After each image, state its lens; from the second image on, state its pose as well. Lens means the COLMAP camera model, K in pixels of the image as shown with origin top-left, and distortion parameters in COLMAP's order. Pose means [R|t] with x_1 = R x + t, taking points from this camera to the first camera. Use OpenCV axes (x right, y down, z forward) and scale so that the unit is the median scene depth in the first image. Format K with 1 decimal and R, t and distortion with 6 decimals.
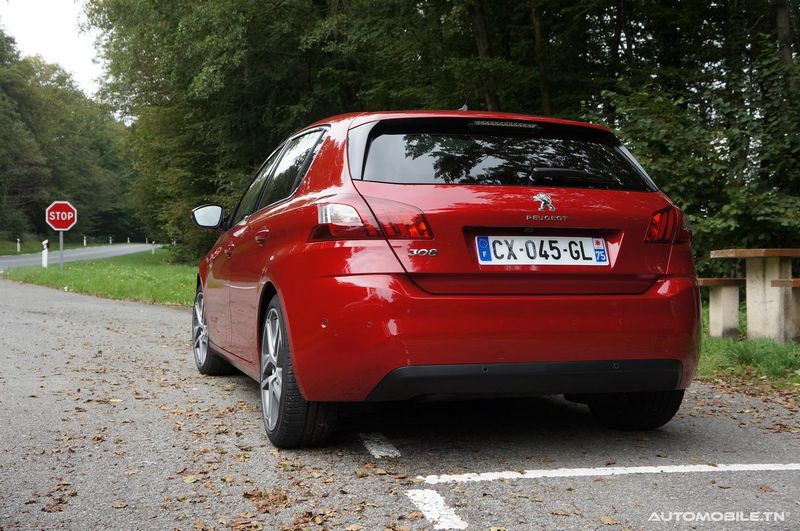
lens RADIAL K [[957.4, 0, 400.0], [0, 957.4, 265.5], [0, 0, 1]] dist [0.004893, 0.026629]
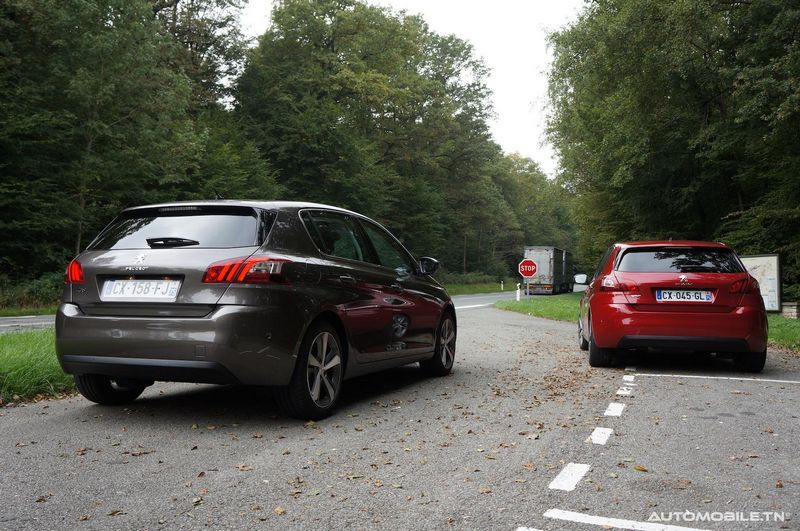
lens RADIAL K [[800.1, 0, 400.0], [0, 800.1, 265.5], [0, 0, 1]] dist [0.006503, 0.008673]
pose [[0.874933, -0.011117, -0.484117, 0.433911], [-0.009914, 0.999116, -0.040860, -0.000815], [0.484143, 0.040550, 0.874049, -1.099660]]
